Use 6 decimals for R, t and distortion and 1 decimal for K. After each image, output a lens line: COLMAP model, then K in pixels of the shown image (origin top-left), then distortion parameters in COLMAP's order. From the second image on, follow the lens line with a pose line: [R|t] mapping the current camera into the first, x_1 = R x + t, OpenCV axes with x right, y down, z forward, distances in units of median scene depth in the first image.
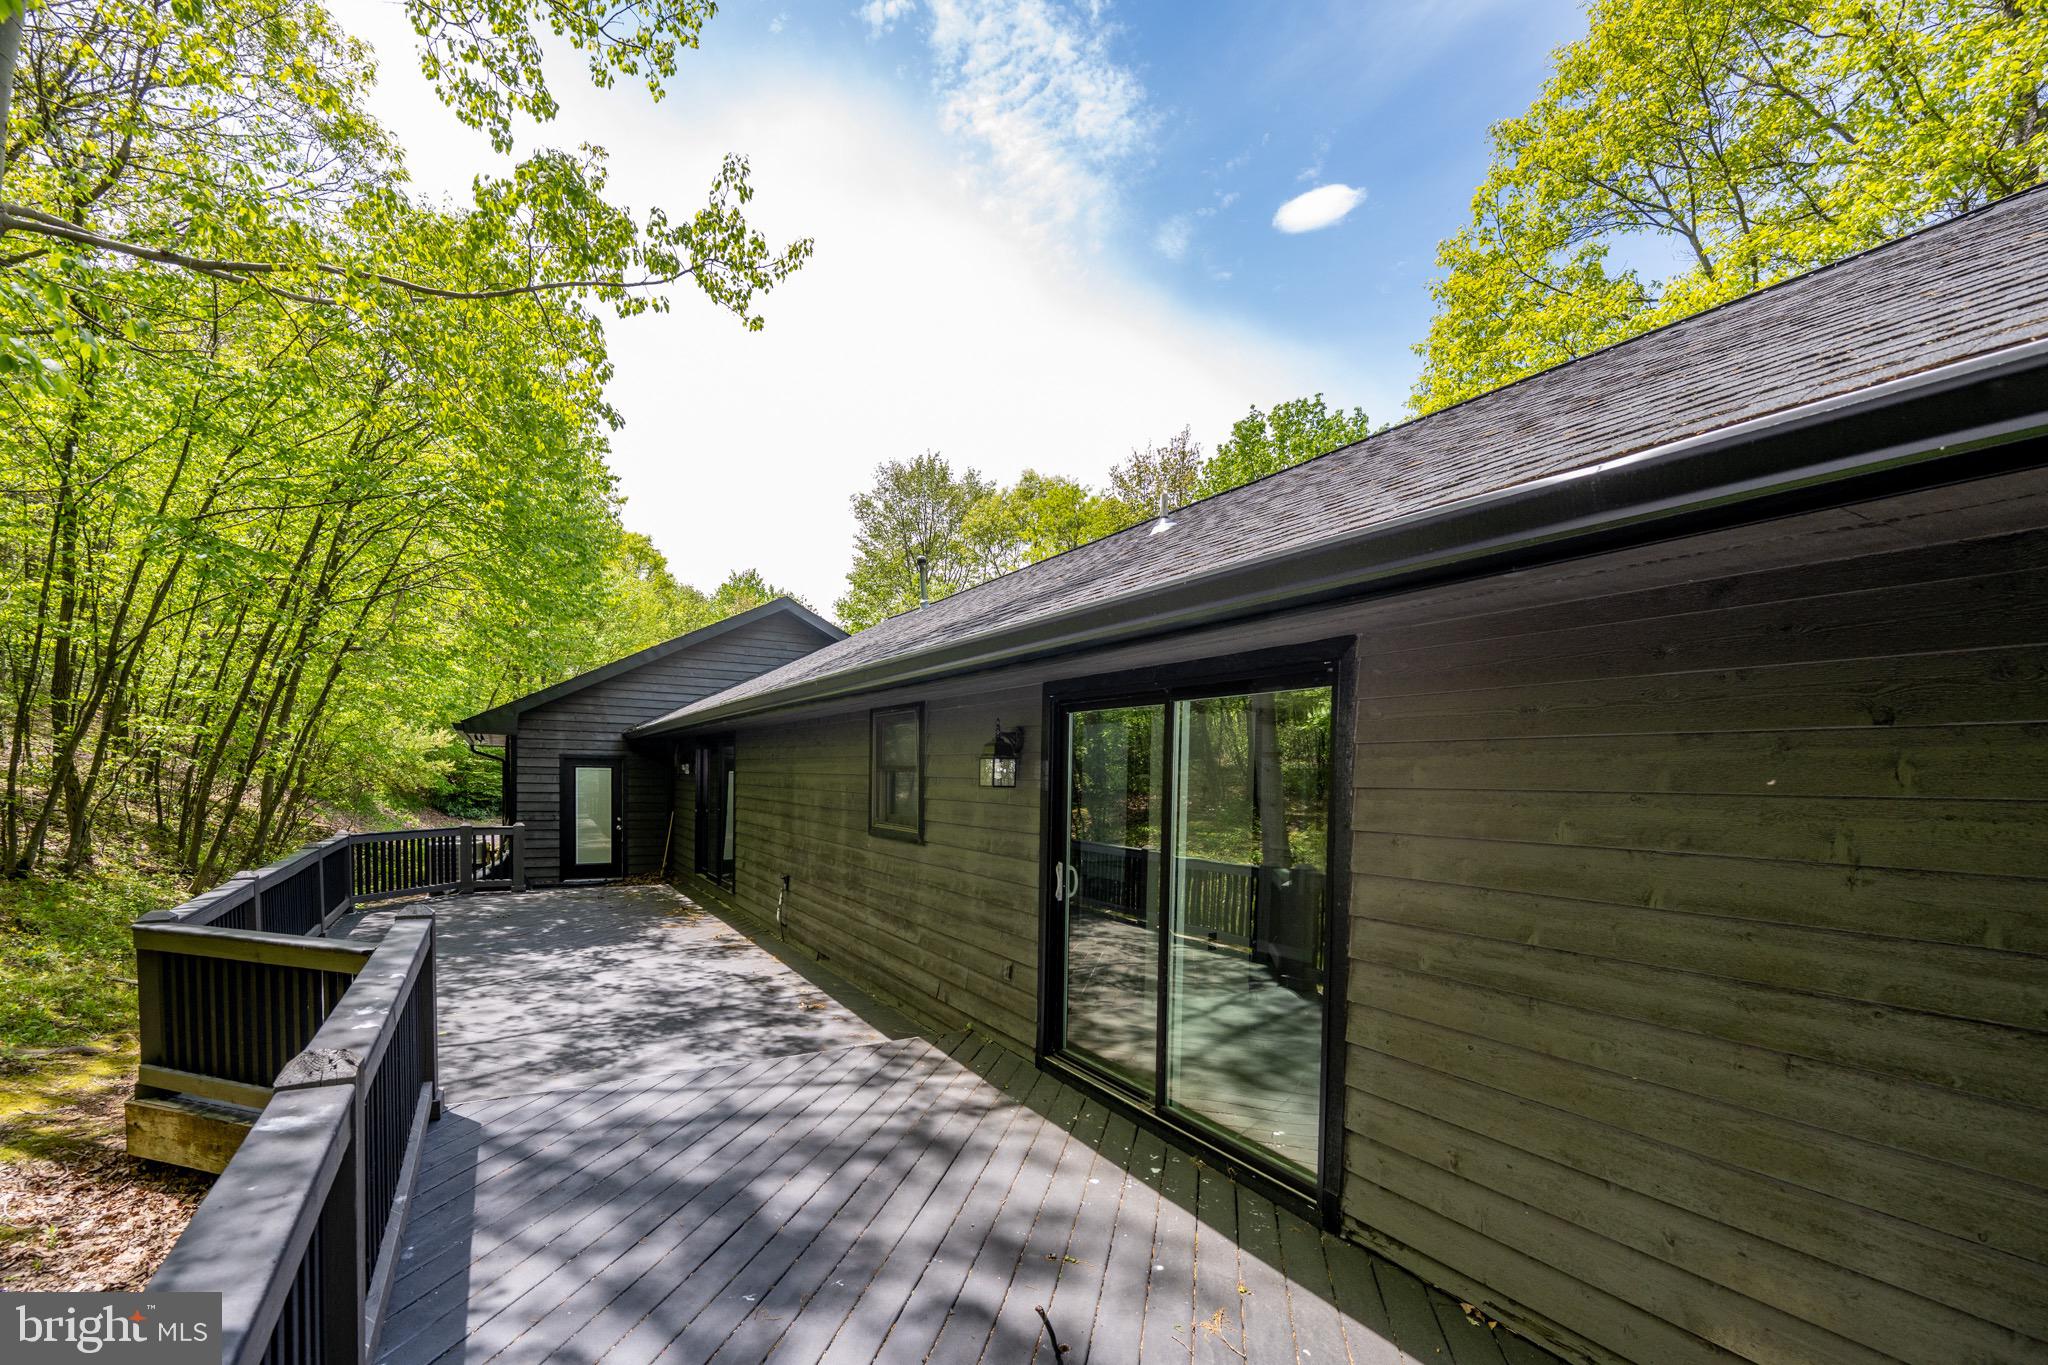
lens RADIAL K [[831.4, 0, 1024.5], [0, 831.4, 688.0], [0, 0, 1]] dist [0.002131, 0.000162]
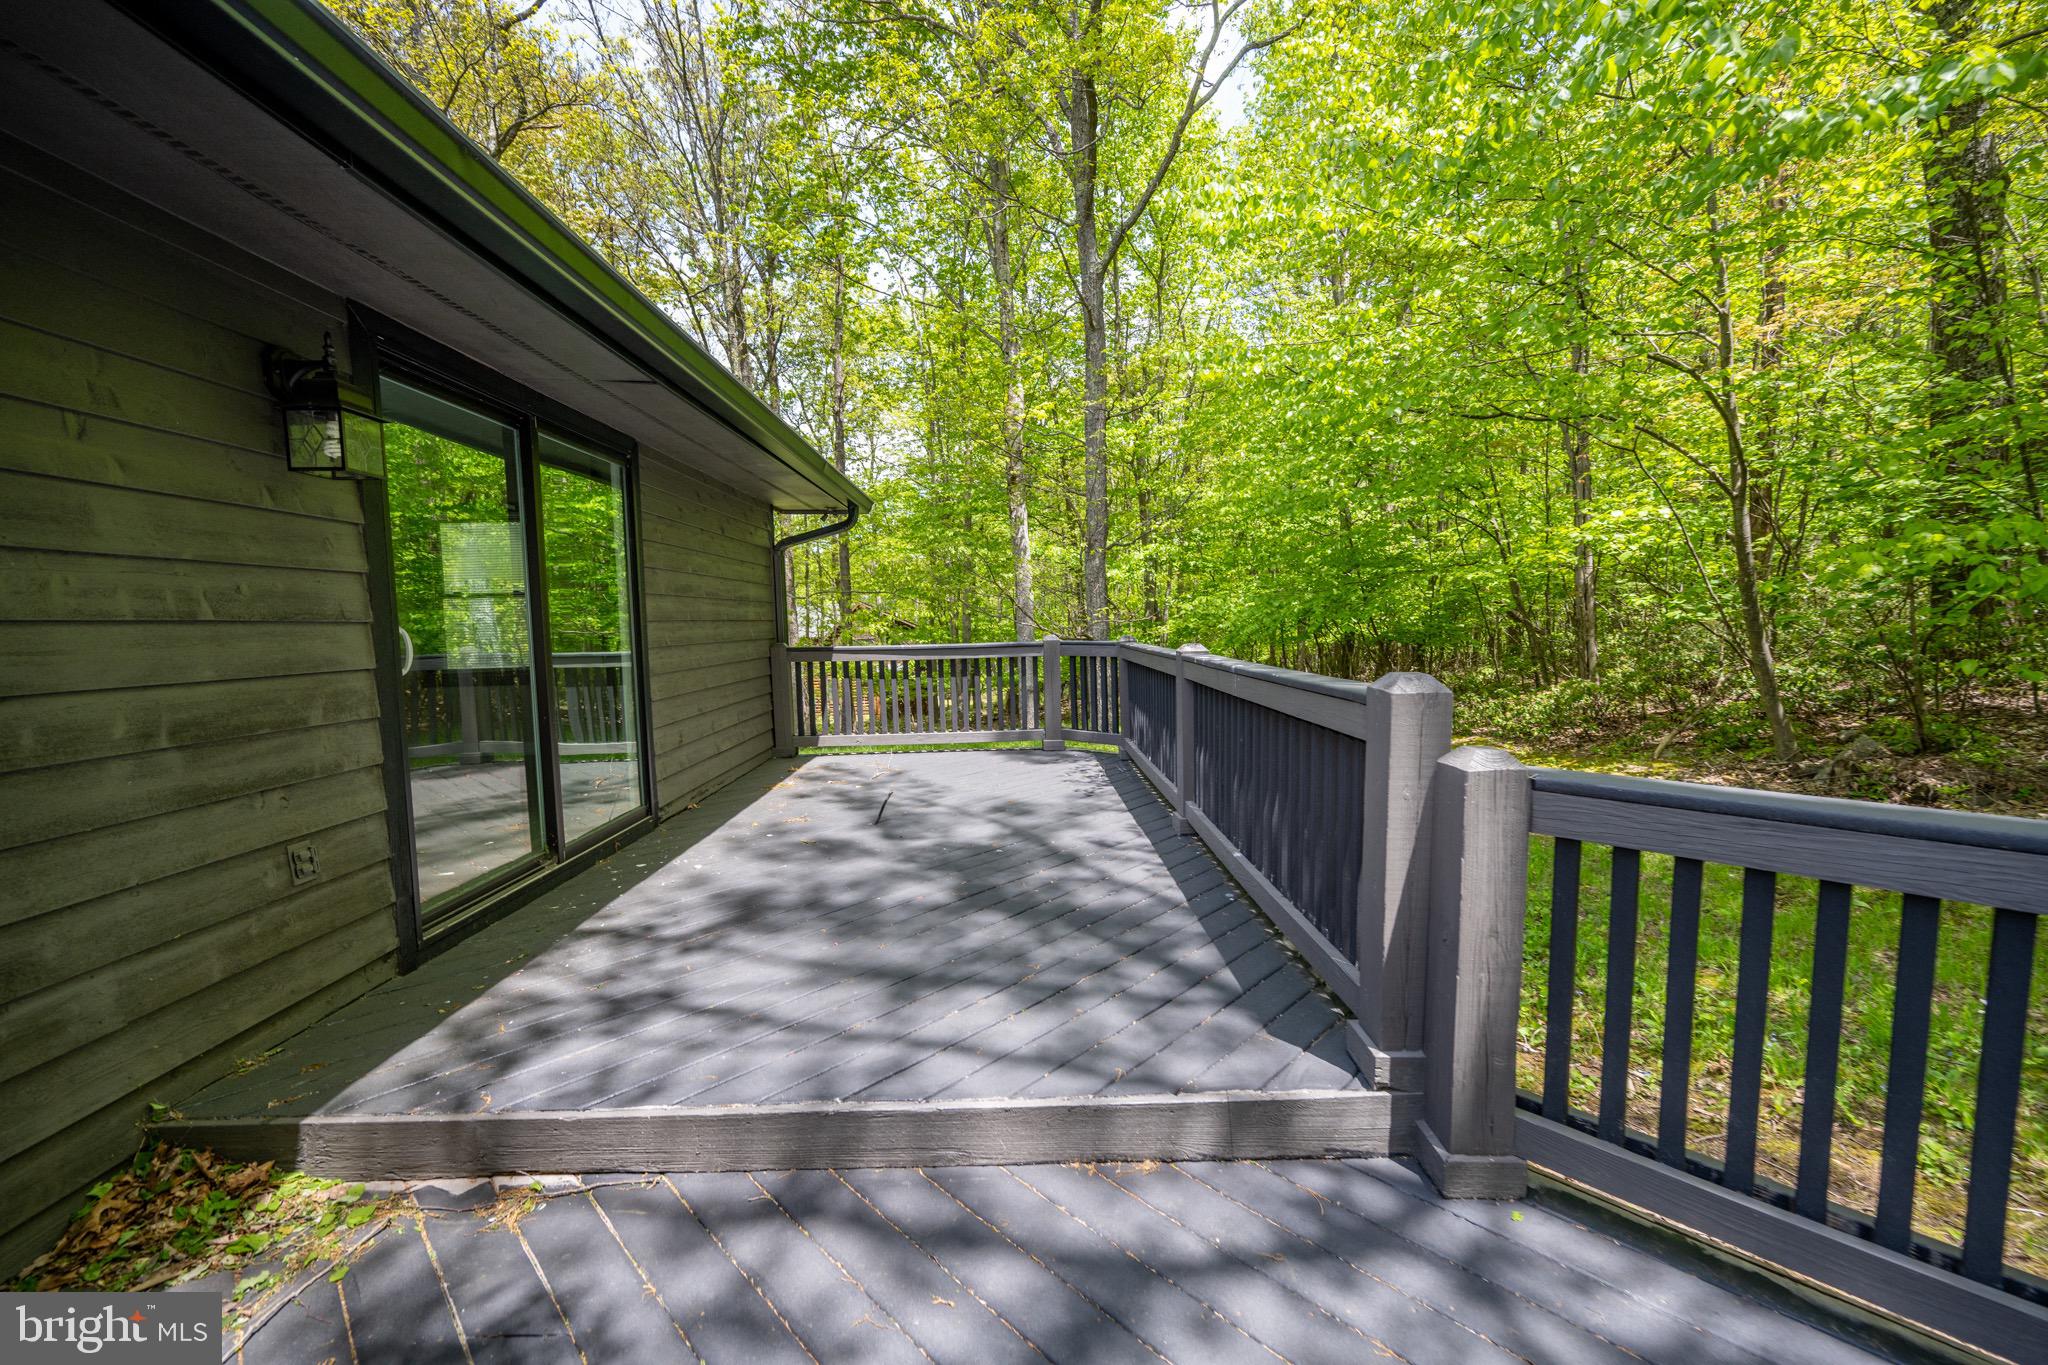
lens RADIAL K [[831.4, 0, 1024.5], [0, 831.4, 691.1], [0, 0, 1]] dist [0.002131, 0.000162]
pose [[-0.855115, -0.046760, 0.516326, -0.803041], [-0.053540, 0.998564, 0.001763, 0.297083], [-0.515667, -0.026137, -0.856391, 1.603666]]
